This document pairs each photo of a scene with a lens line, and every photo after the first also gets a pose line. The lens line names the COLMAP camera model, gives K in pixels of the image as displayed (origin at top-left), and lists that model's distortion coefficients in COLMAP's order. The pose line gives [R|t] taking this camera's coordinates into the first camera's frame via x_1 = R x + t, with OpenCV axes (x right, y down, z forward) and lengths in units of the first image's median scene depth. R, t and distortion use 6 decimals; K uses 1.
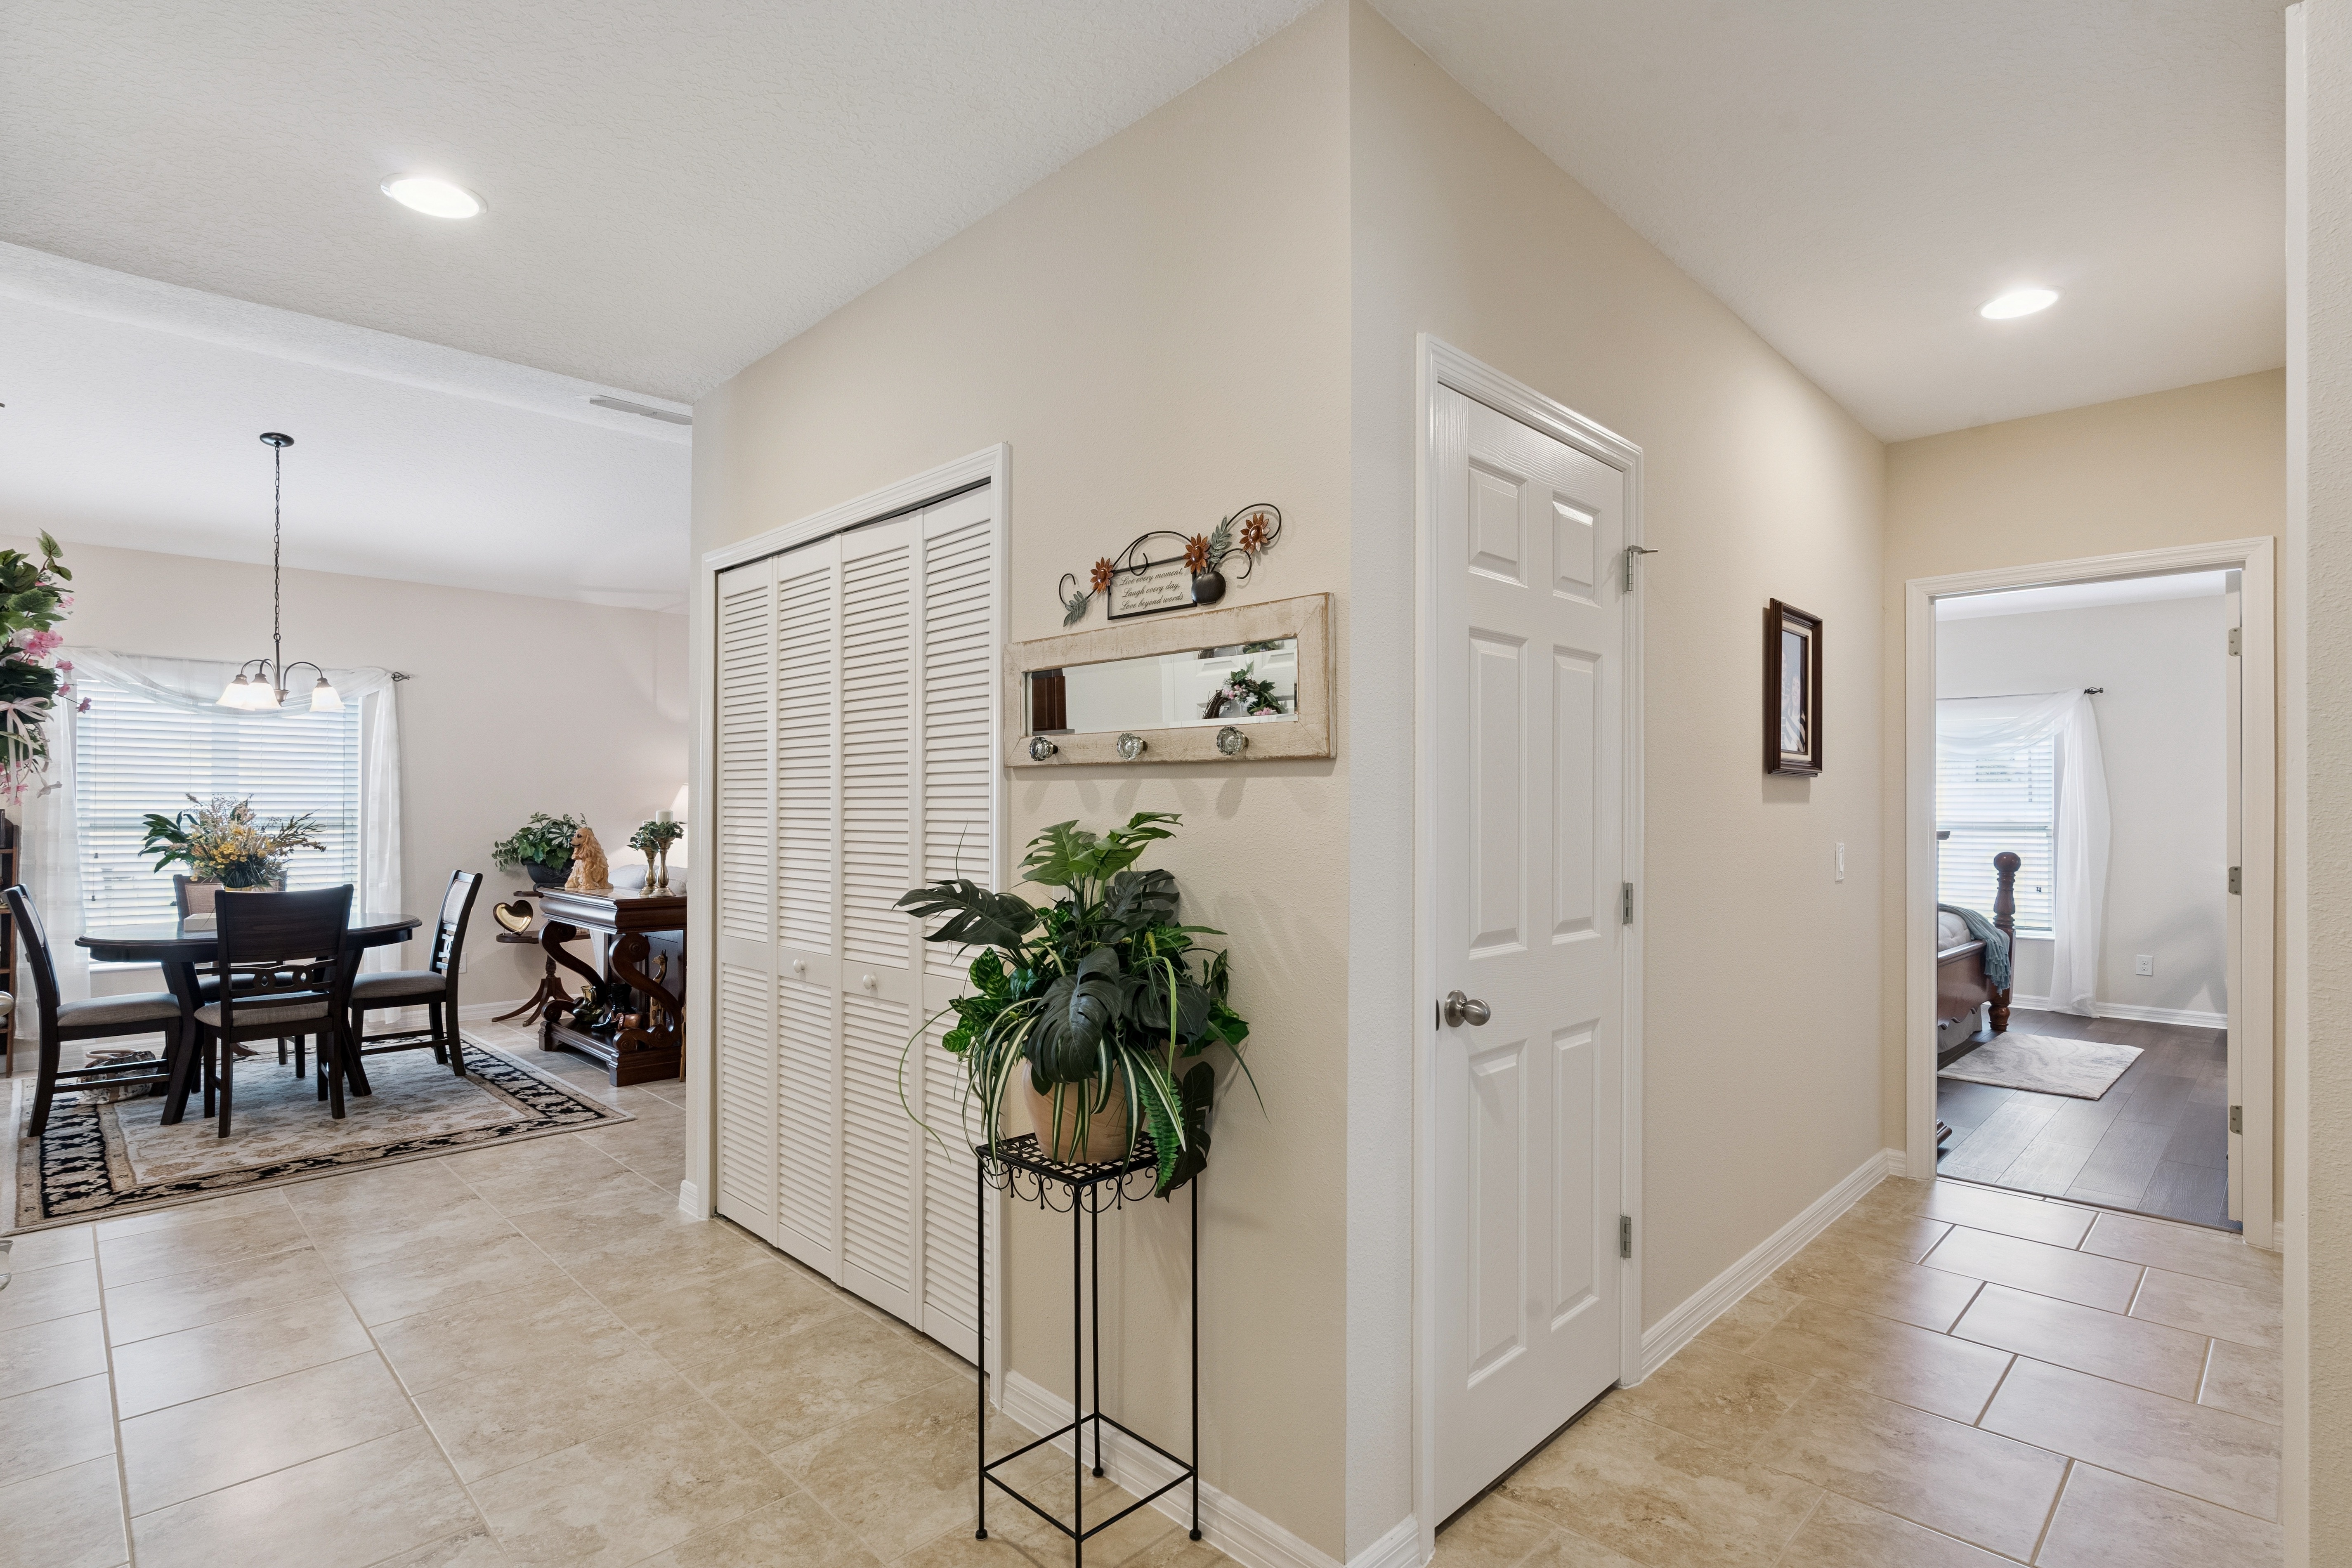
lens RADIAL K [[1157.7, 0, 1170.4], [0, 1157.7, 798.0], [0, 0, 1]] dist [0.005271, 0.001278]
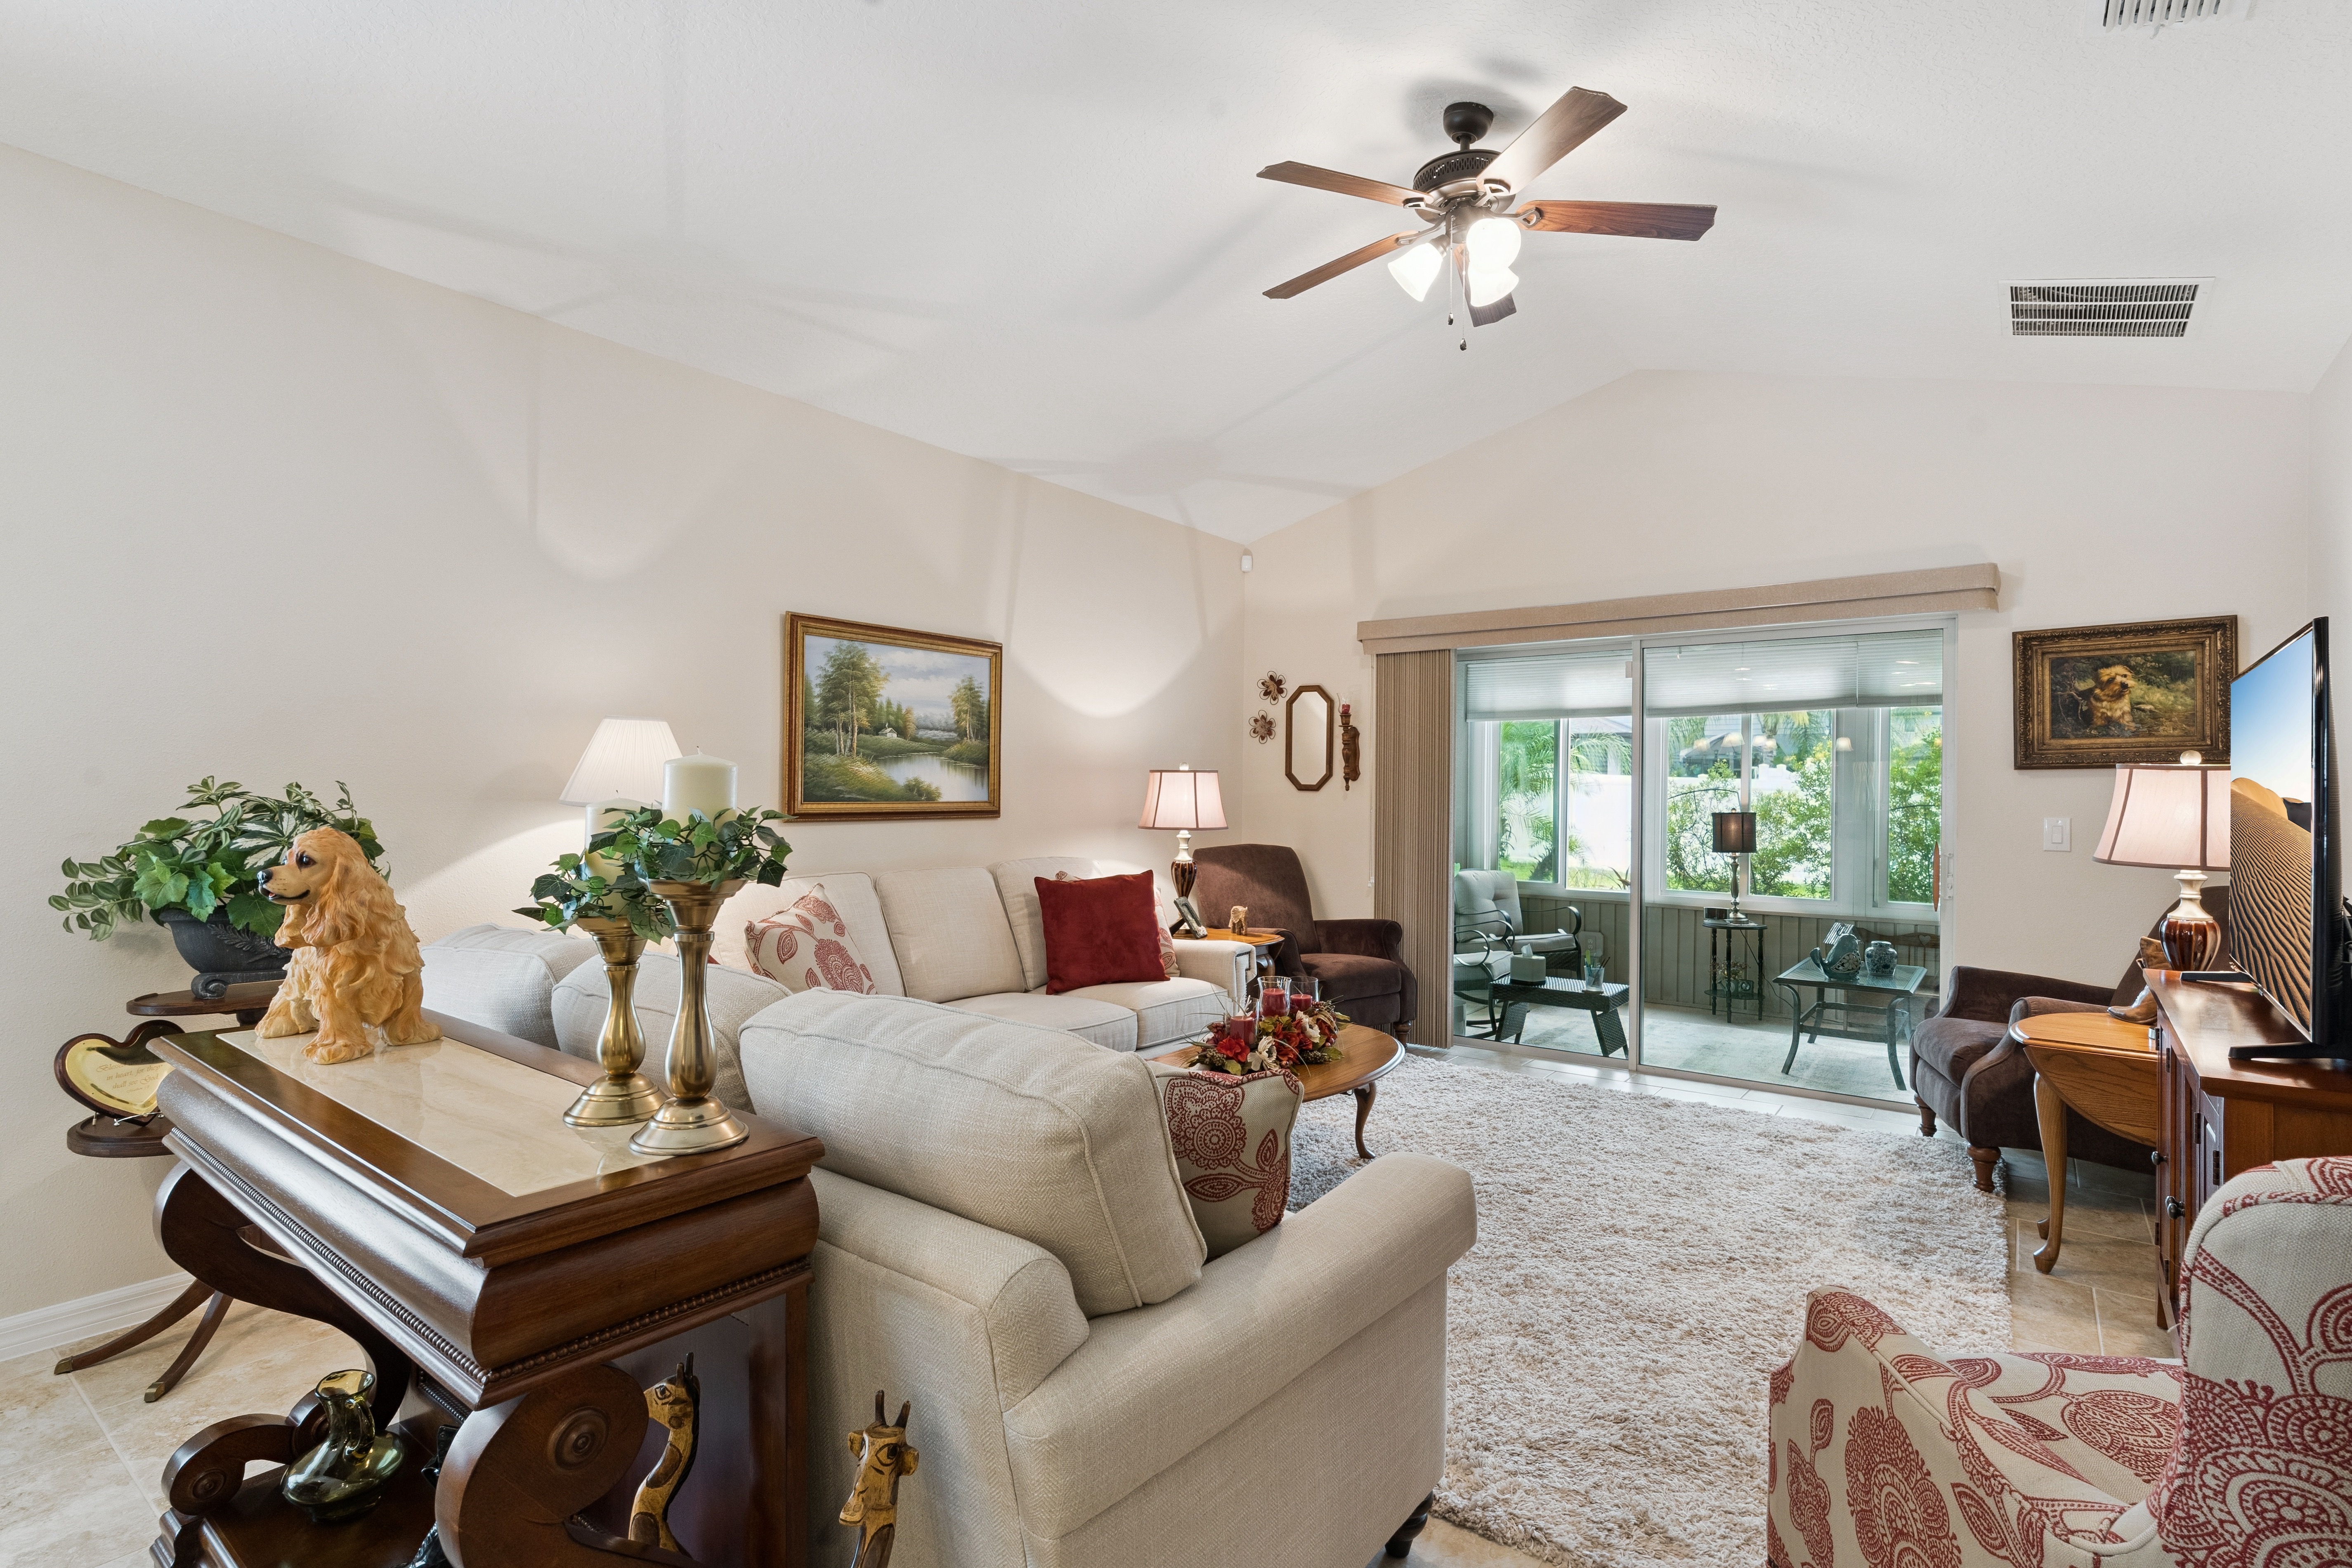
lens RADIAL K [[1126.0, 0, 1177.3], [0, 1126.0, 794.7], [0, 0, 1]] dist [-0.004811, 0.000747]
pose [[0.988549, 0.005846, 0.150788, -0.378750], [-0.007740, 0.999898, 0.011975, 0.014341], [-0.150703, -0.013005, 0.988494, 0.771684]]
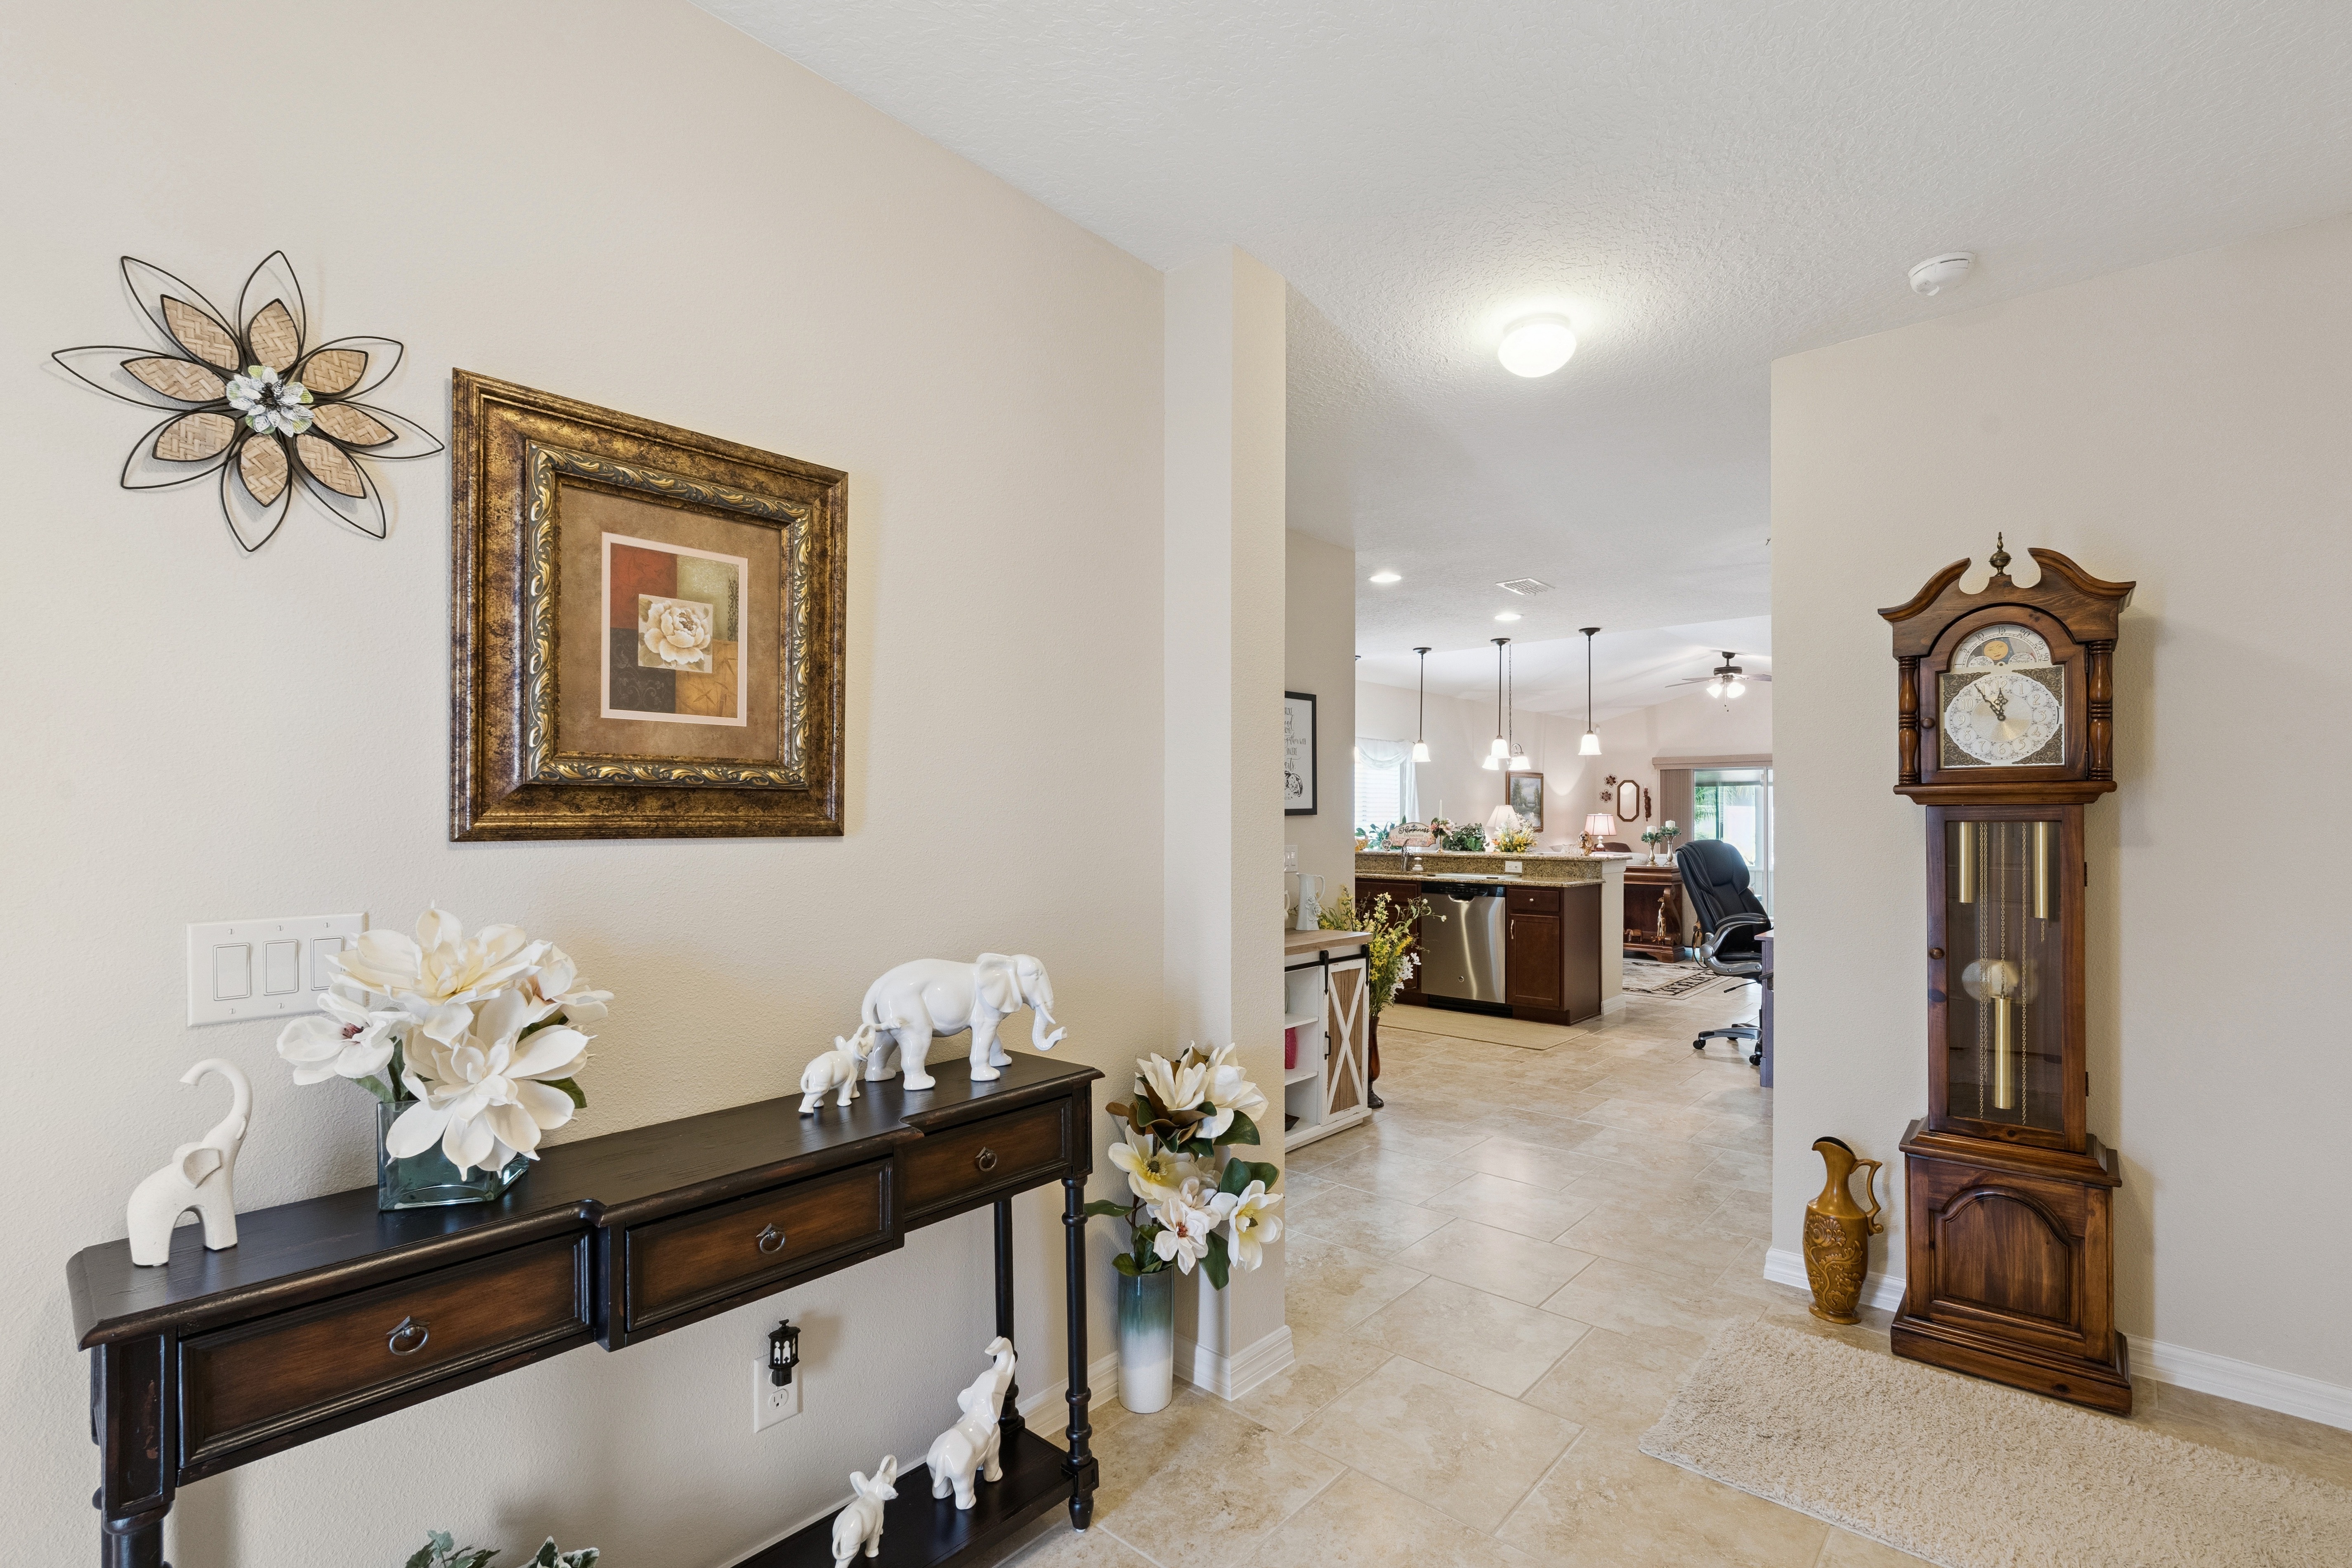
lens RADIAL K [[1070.9, 0, 1173.6], [0, 1070.9, 815.8], [0, 0, 1]] dist [0.001856, 0.000041]
pose [[0.997403, -0.002109, 0.071990, -1.383845], [0.001591, 0.999972, 0.007257, -0.012209], [-0.072003, -0.007124, 0.997379, -0.703803]]
